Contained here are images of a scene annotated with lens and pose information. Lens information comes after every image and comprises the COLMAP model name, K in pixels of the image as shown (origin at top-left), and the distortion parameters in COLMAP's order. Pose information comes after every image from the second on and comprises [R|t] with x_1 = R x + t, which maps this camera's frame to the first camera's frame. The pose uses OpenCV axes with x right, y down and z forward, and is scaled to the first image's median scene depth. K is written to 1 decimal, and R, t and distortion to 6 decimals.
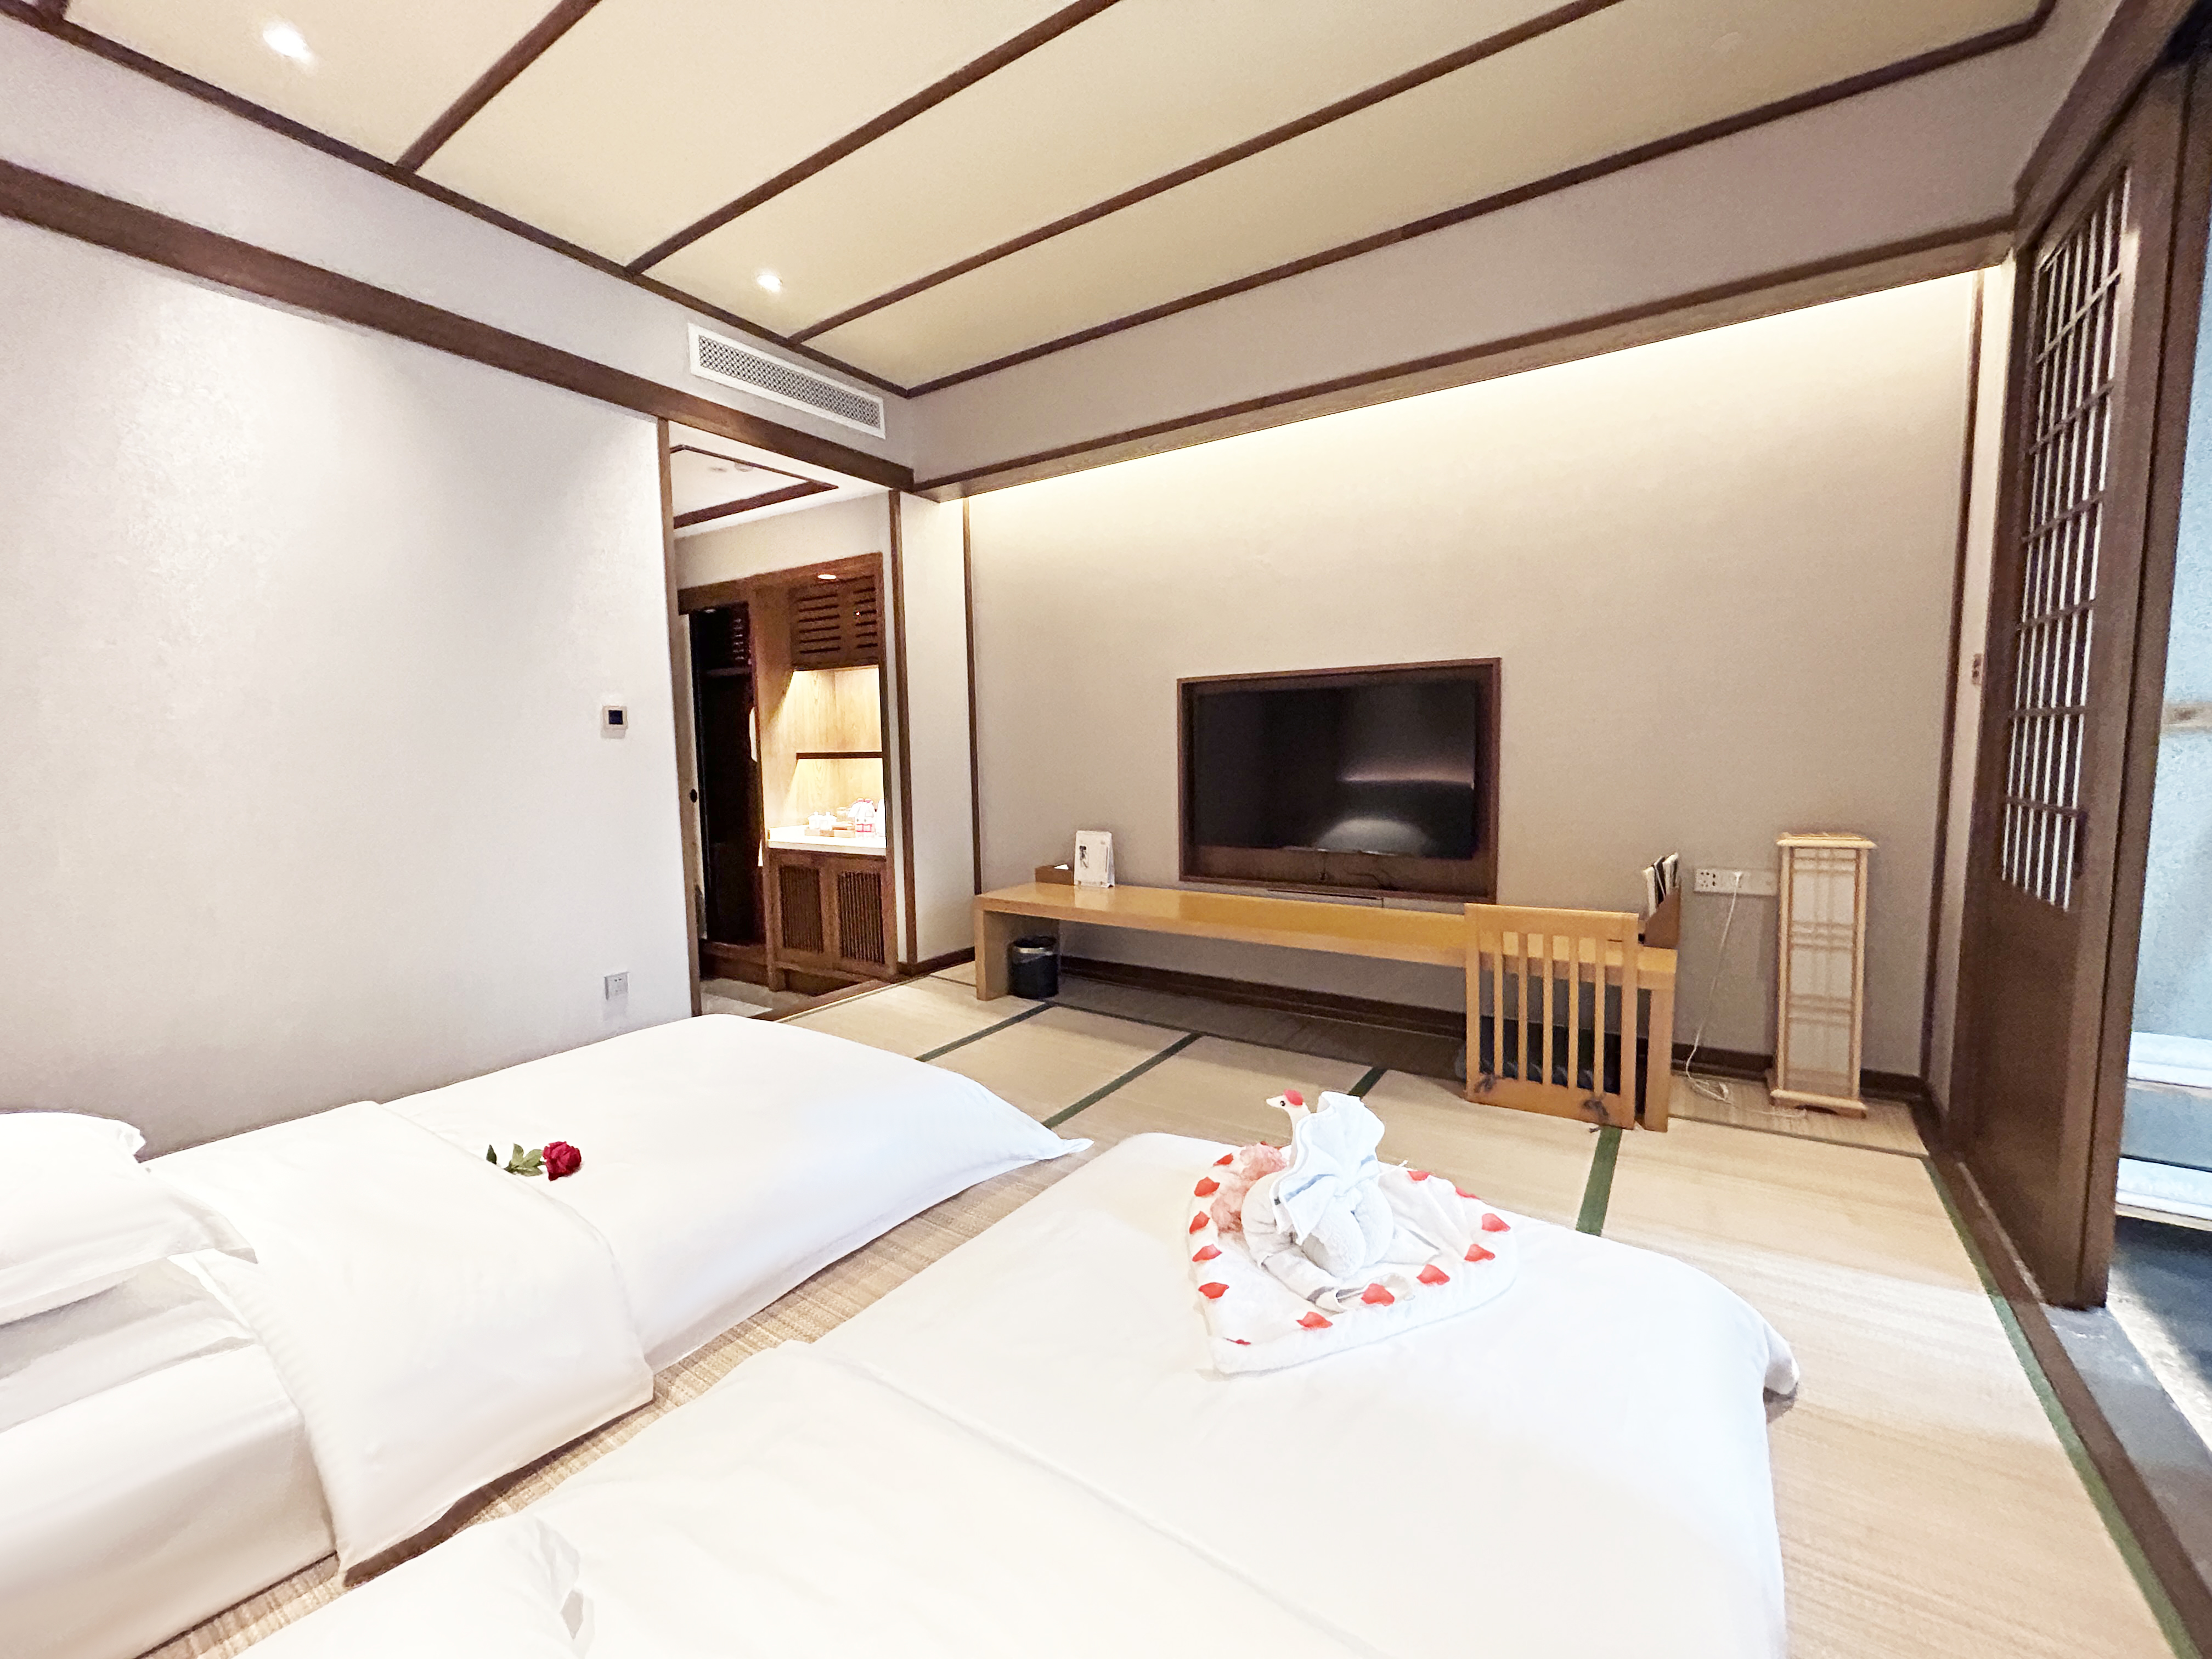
lens RADIAL K [[897.5, 0, 1102.6], [0, 897.5, 825.8], [0, 0, 1]] dist [-0.004346, 0.004055]
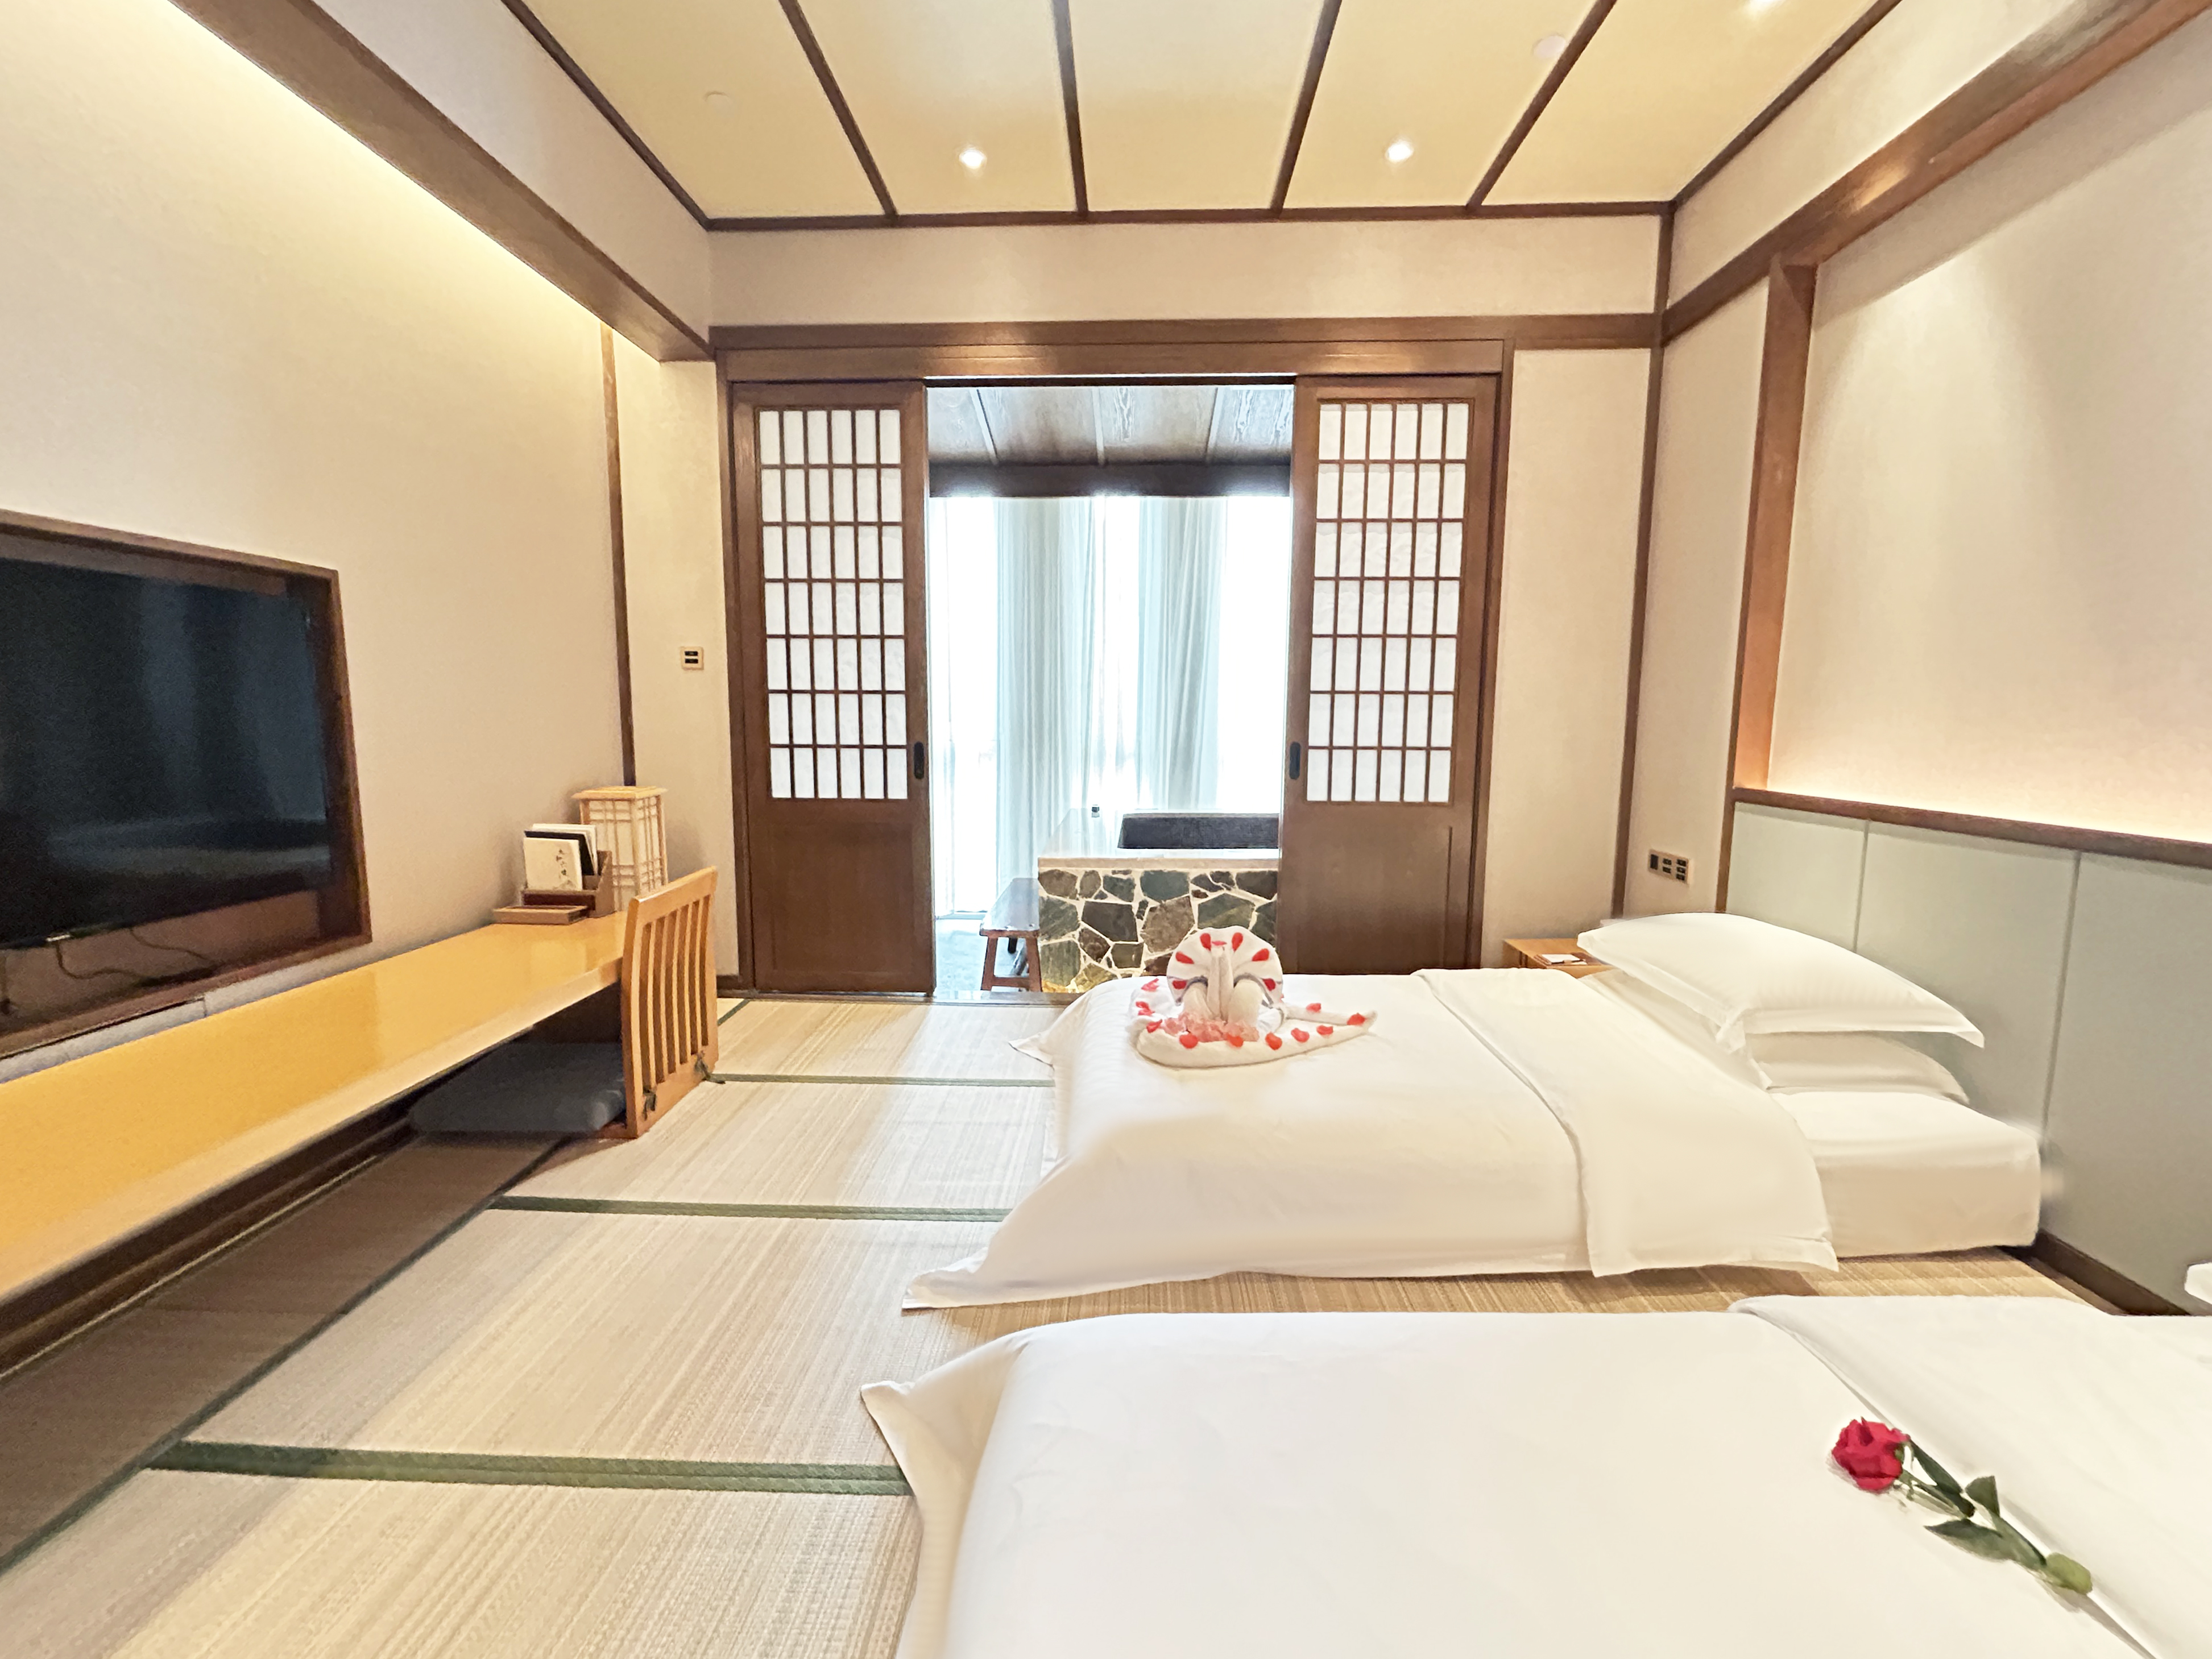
lens RADIAL K [[897.4, 0, 1102.6], [0, 897.4, 825.8], [0, 0, 1]] dist [-0.004346, 0.004055]
pose [[-0.521977, -0.082924, 0.848919, -0.519701], [0.087488, 0.984809, 0.149992, -0.063750], [-0.848461, 0.152562, -0.506793, 1.078009]]
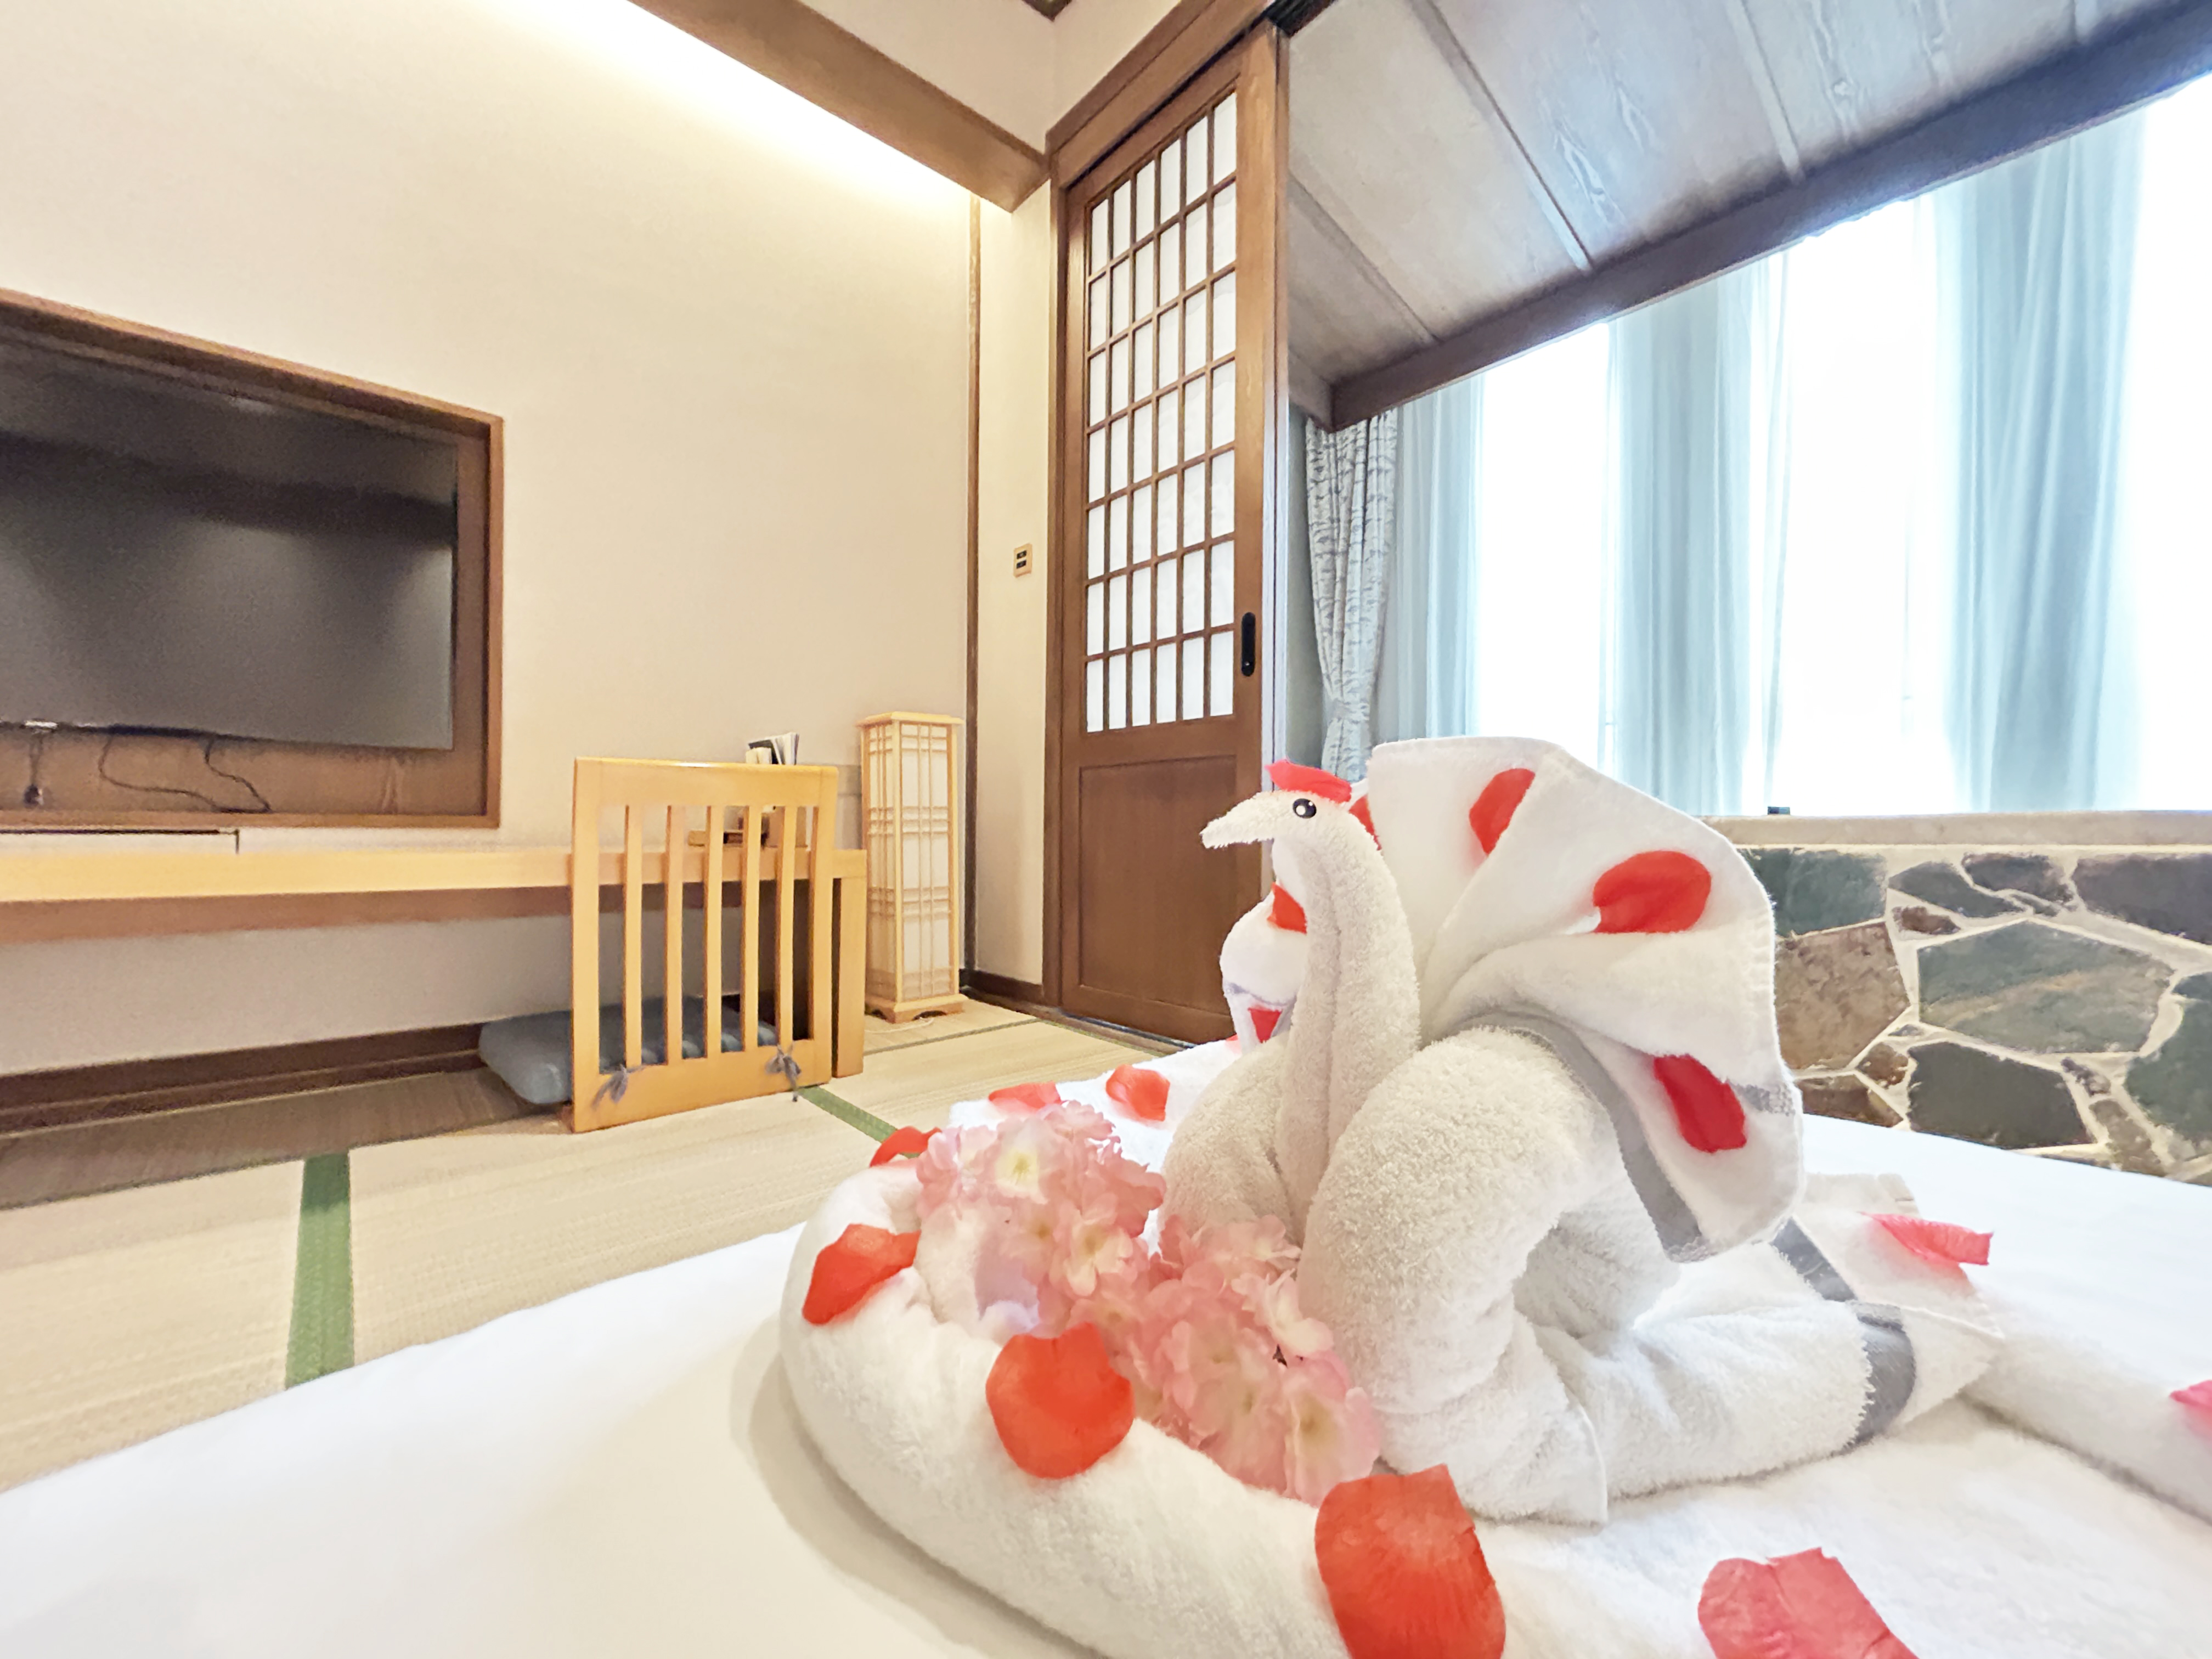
lens RADIAL K [[889.2, 0, 1109.7], [0, 889.2, 820.4], [0, 0, 1]] dist [-0.001282, 0.004165]
pose [[0.265031, 0.032395, 0.963696, -0.028839], [0.084126, 0.994848, -0.056579, 0.188834], [-0.960563, 0.096067, 0.260940, 0.573446]]
